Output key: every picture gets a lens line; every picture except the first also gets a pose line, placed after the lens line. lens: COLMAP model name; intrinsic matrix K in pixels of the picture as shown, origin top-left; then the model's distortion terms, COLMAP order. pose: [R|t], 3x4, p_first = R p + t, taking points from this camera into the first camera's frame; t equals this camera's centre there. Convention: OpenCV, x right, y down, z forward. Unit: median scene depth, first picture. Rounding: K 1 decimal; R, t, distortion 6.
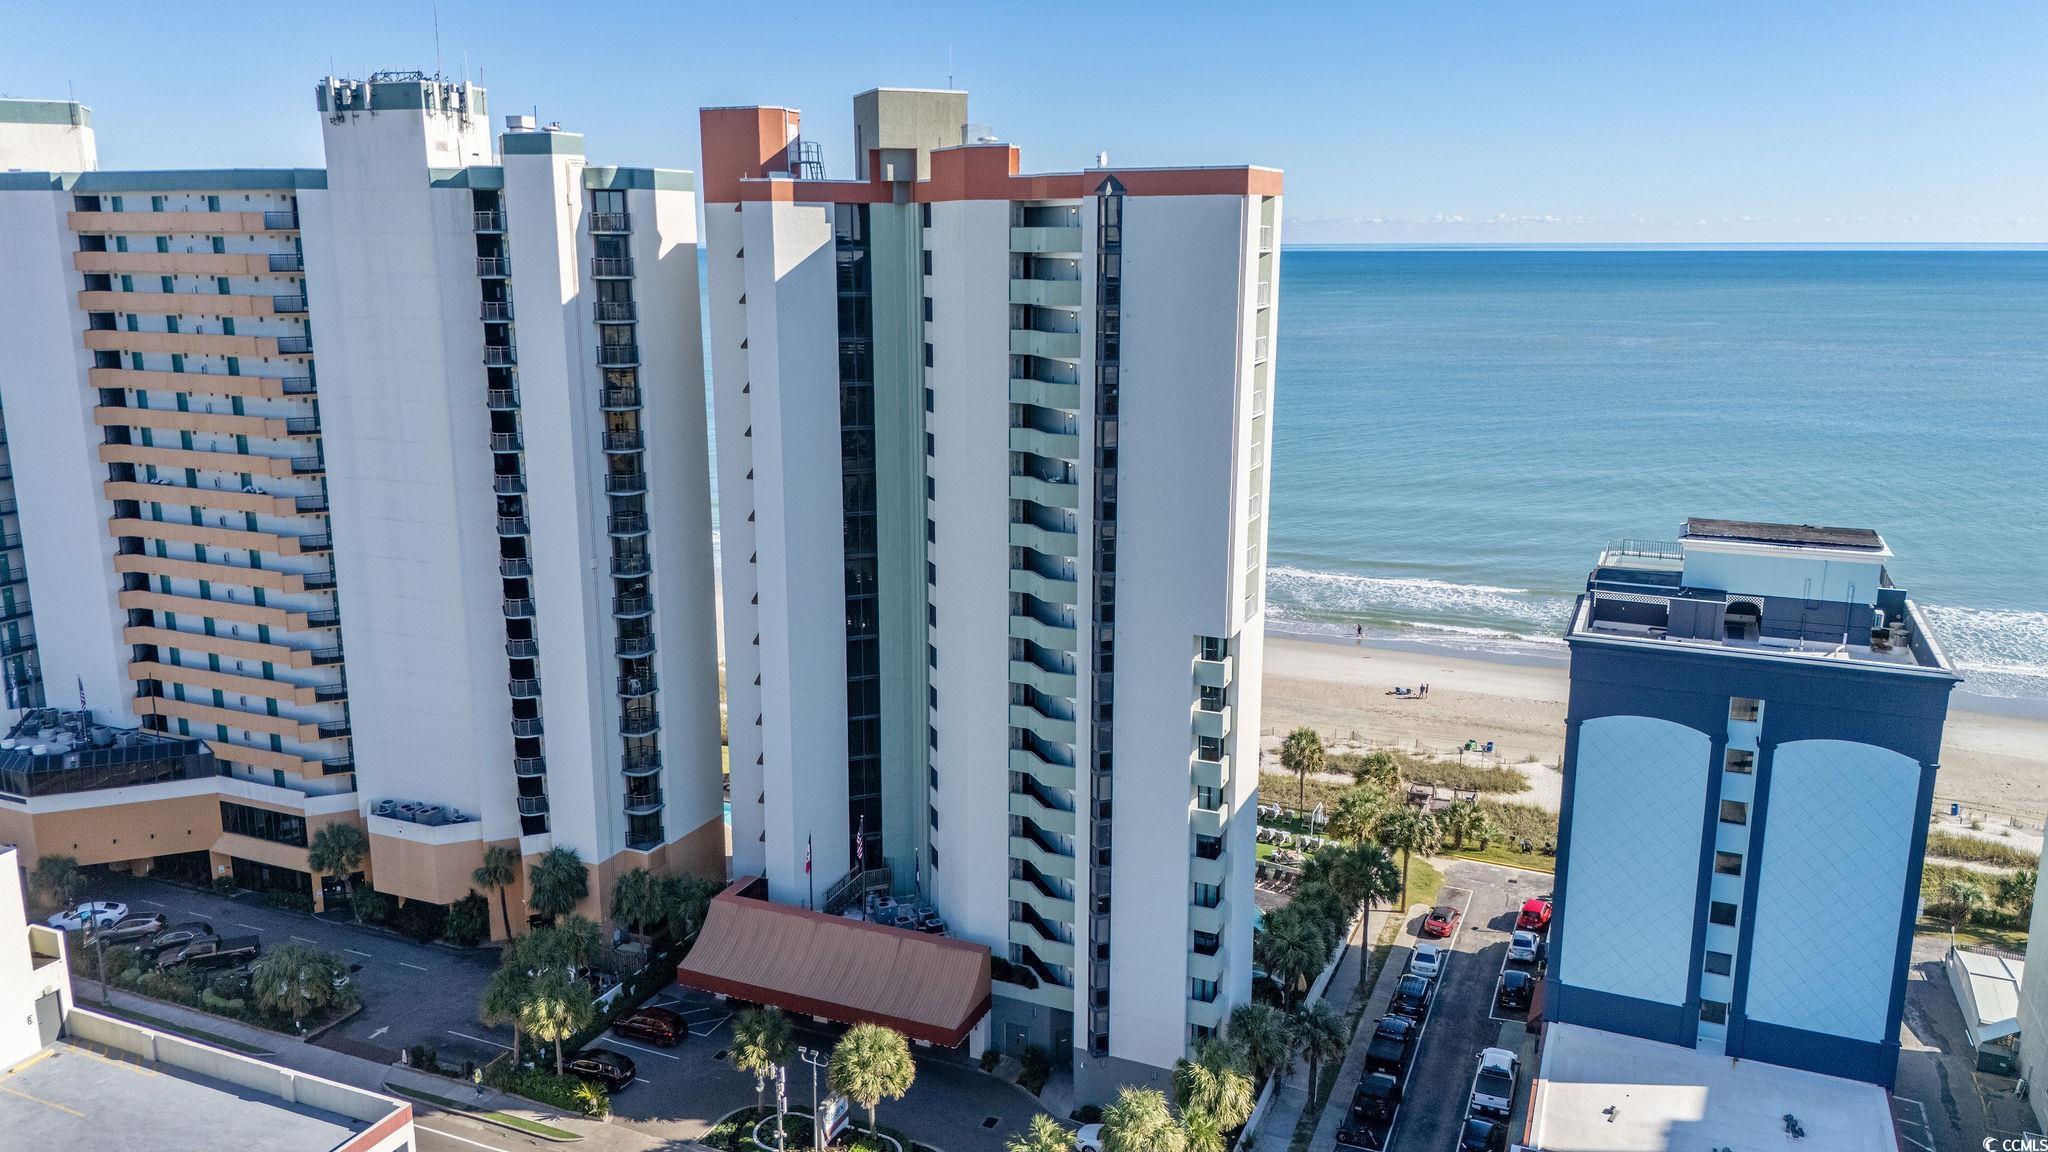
lens RADIAL K [[1504.4, 0, 1024.0], [0, 1504.4, 576.0], [0, 0, 1]] dist [0.093023, -0.132535]
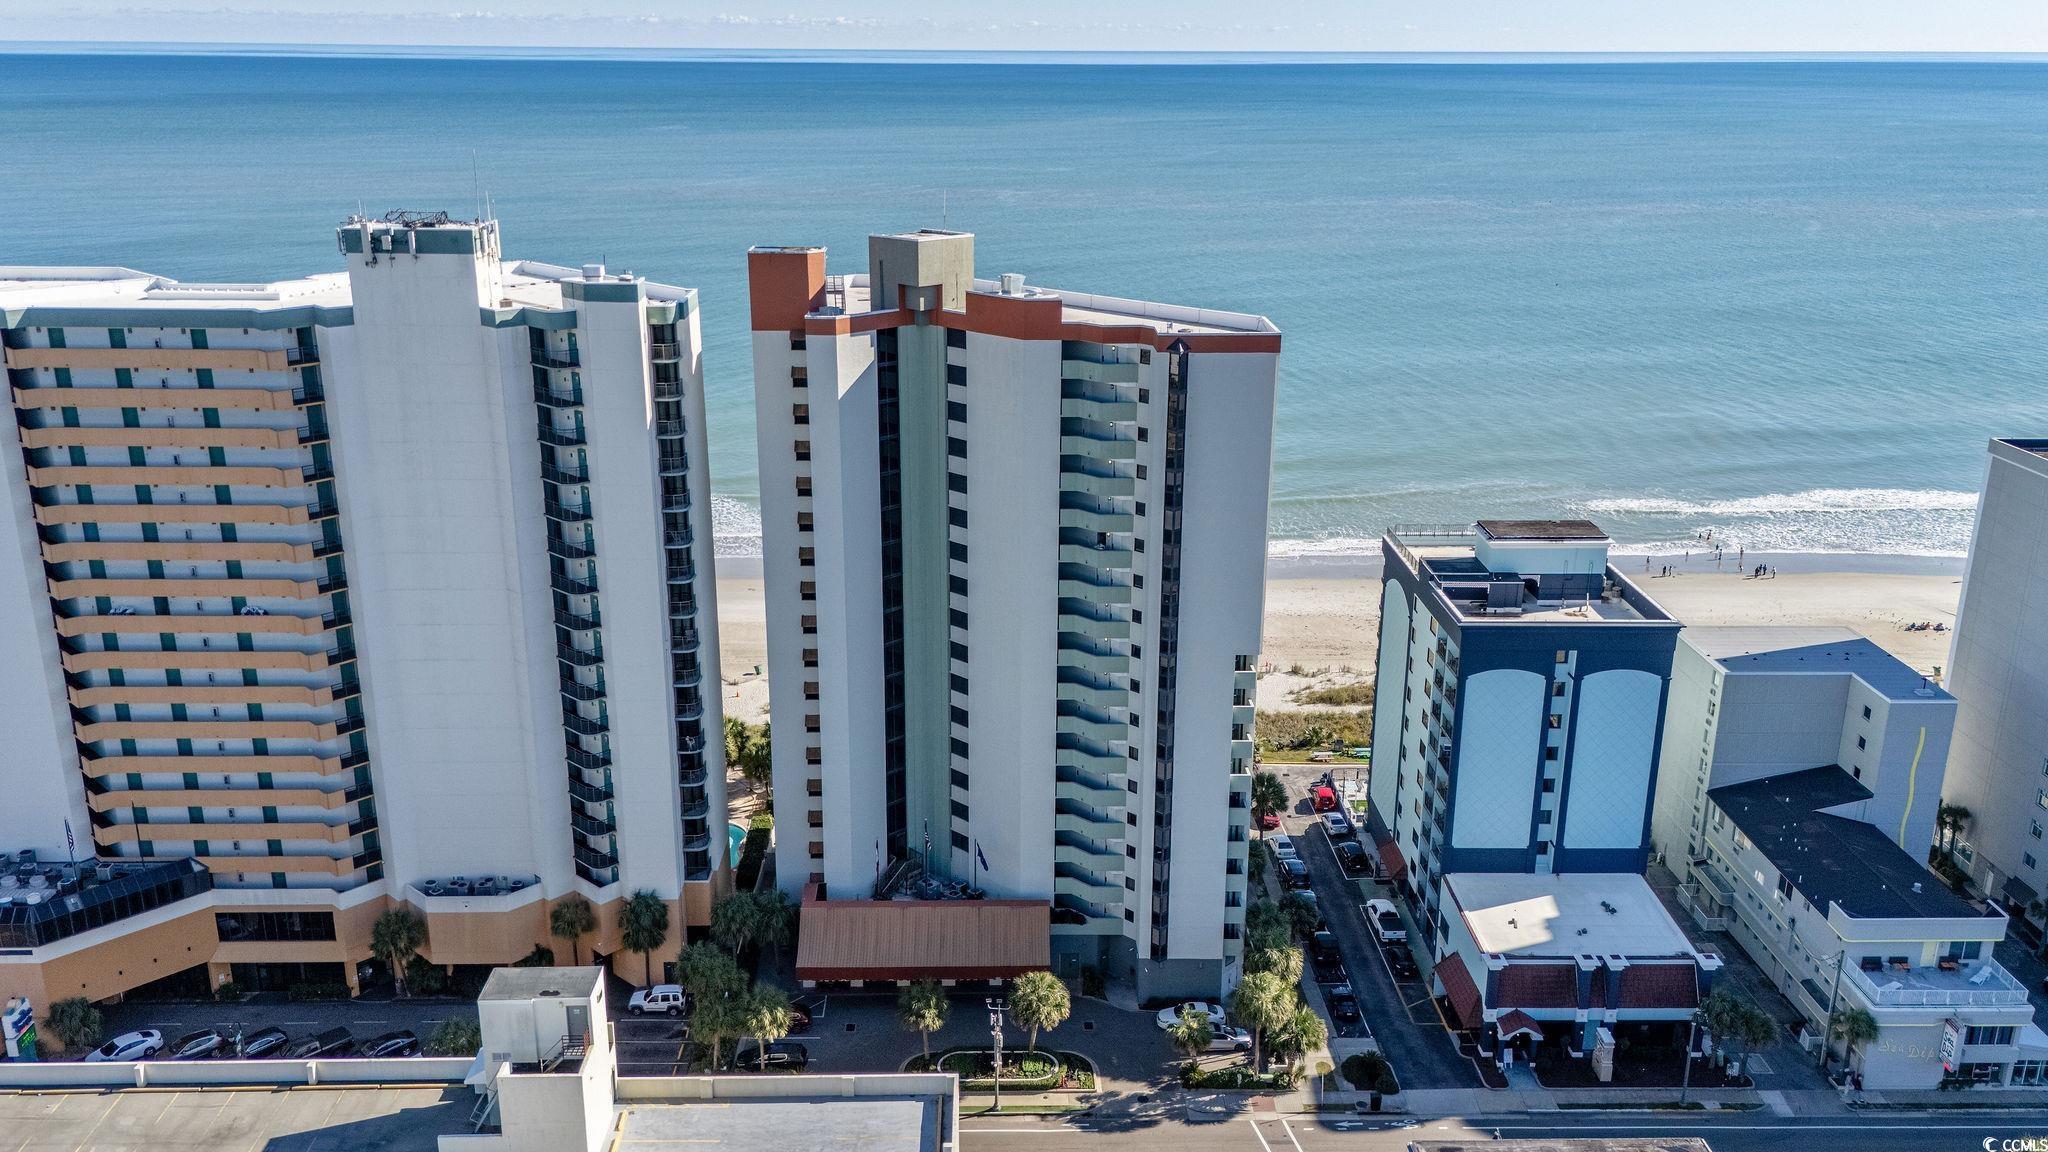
lens RADIAL K [[1664.1, 0, 1025.9], [0, 1664.1, 613.7], [0, 0, 1]] dist [0.153513, -0.288795]
pose [[0.911310, -0.128800, 0.391056, -0.563628], [0.088076, 0.988807, 0.120427, -0.171467], [-0.402190, -0.075303, 0.912454, -0.283974]]
